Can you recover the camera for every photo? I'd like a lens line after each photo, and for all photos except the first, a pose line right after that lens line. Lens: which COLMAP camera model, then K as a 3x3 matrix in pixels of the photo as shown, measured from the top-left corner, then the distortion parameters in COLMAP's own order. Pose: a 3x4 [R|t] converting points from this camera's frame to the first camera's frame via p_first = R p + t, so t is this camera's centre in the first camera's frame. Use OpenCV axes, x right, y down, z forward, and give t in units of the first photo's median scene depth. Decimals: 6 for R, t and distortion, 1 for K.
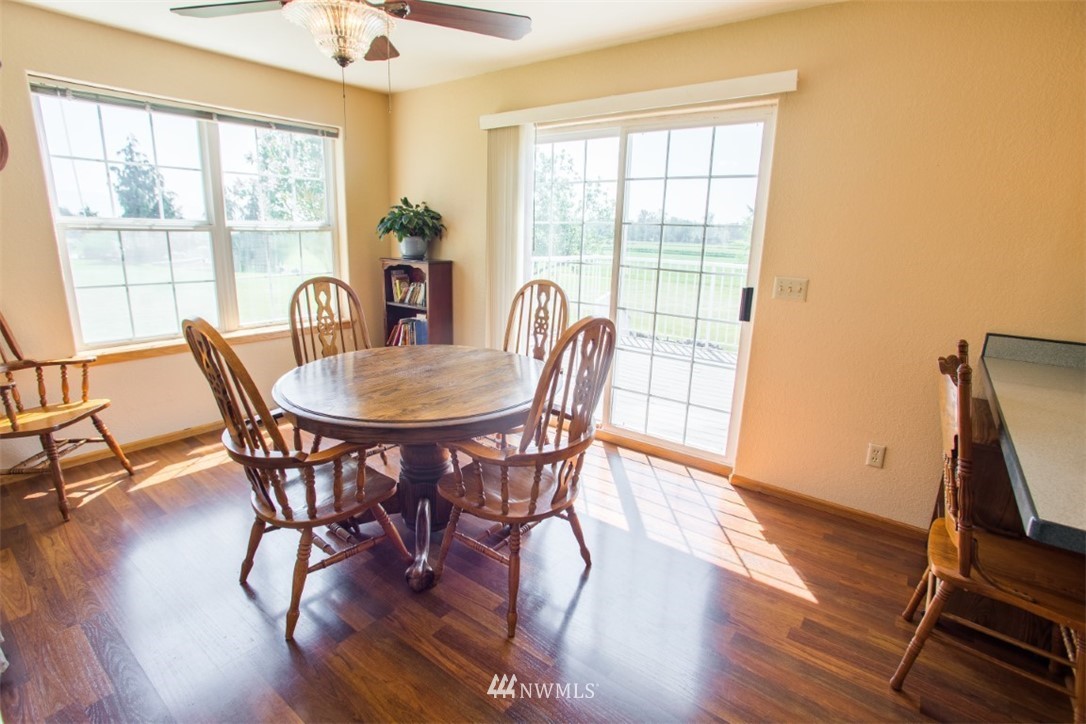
lens RADIAL K [[532.6, 0, 540.8], [0, 532.6, 367.7], [0, 0, 1]] dist [-0.032905, 0.006297]
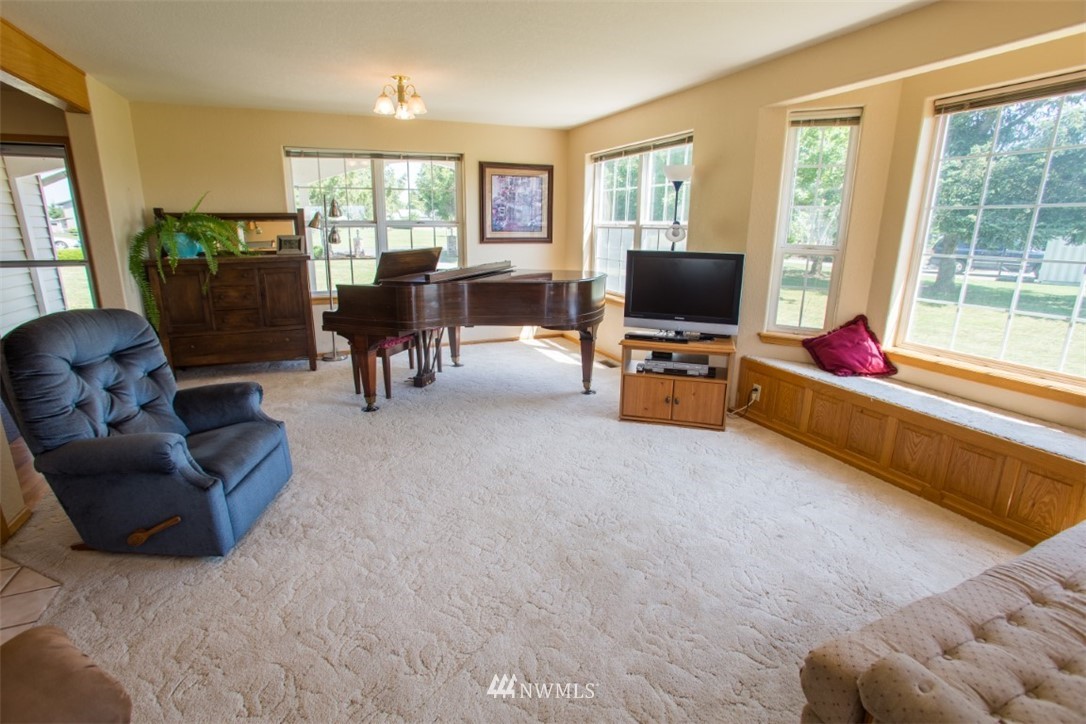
lens RADIAL K [[532.6, 0, 538.0], [0, 532.6, 366.2], [0, 0, 1]] dist [-0.032905, 0.006297]
pose [[-0.498309, 0.208899, -0.841457, 0.920499], [-0.214507, 0.910659, 0.353110, -0.481098], [0.840045, 0.356456, -0.408979, 1.830610]]
